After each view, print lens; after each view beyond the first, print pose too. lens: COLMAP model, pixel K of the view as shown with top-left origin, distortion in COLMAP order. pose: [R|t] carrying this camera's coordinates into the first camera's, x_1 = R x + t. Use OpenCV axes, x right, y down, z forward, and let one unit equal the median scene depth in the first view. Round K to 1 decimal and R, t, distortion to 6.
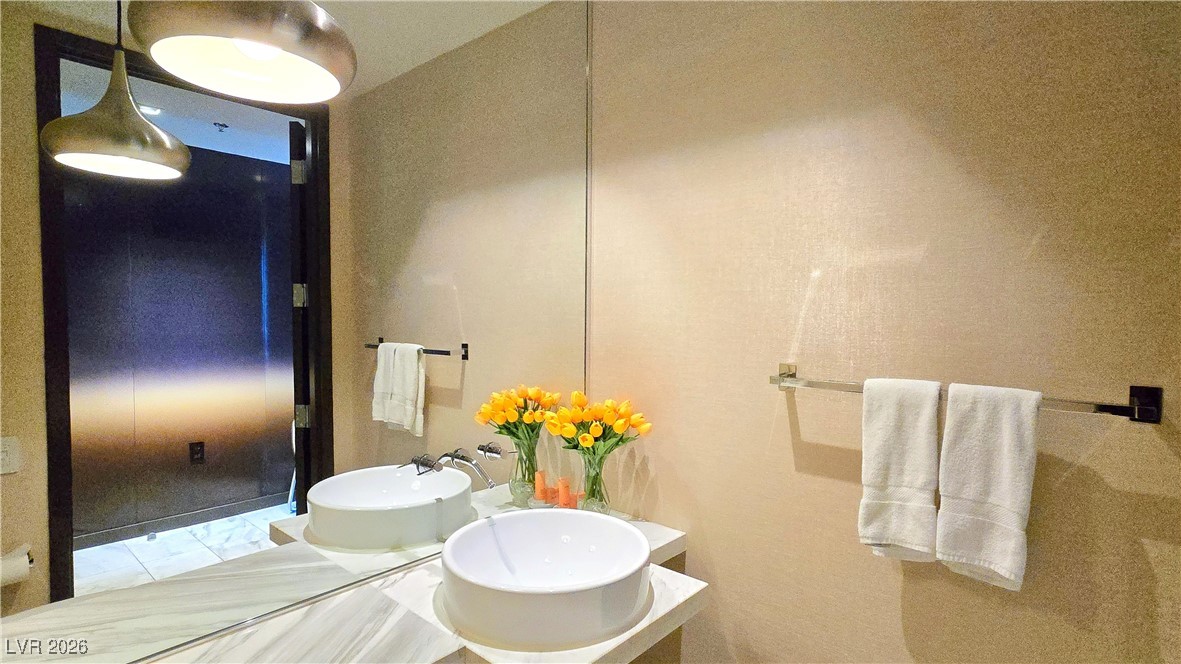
lens RADIAL K [[573.1, 0, 592.2], [0, 573.1, 330.9], [0, 0, 1]] dist [-0.009650, 0.005255]
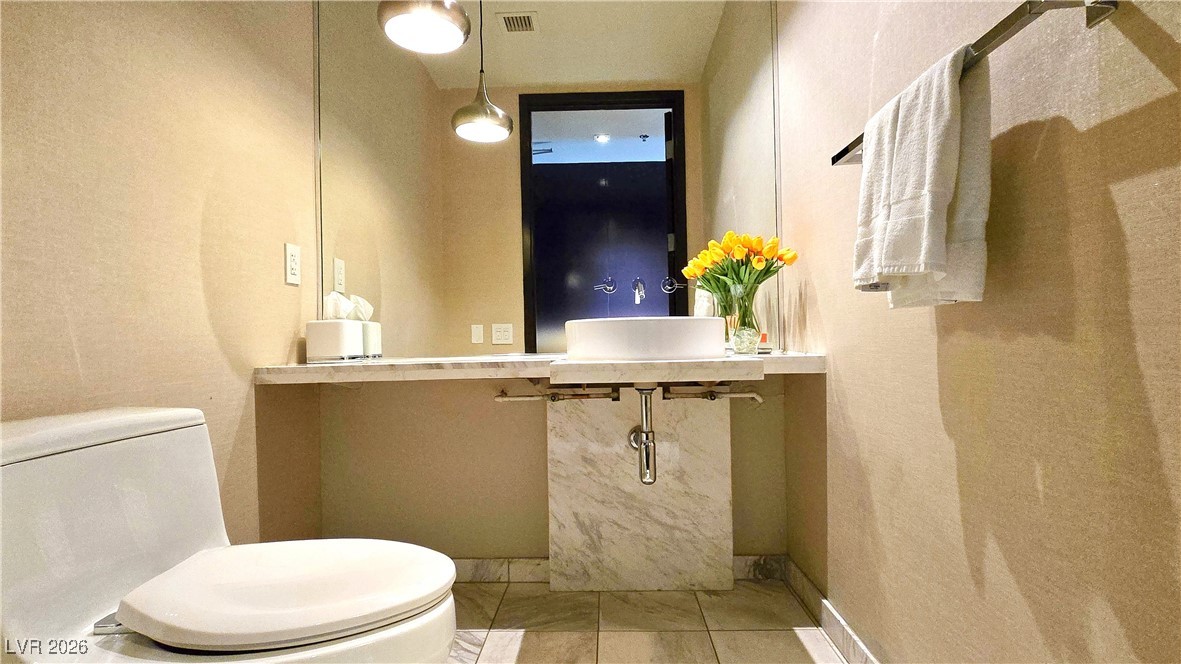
lens RADIAL K [[573.1, 0, 592.3], [0, 573.1, 336.2], [0, 0, 1]] dist [-0.009650, 0.005255]
pose [[0.636735, -0.023734, -0.770717, 0.939369], [-0.004411, 0.999398, -0.034420, 0.494173], [0.771070, 0.025316, 0.636247, 0.072950]]
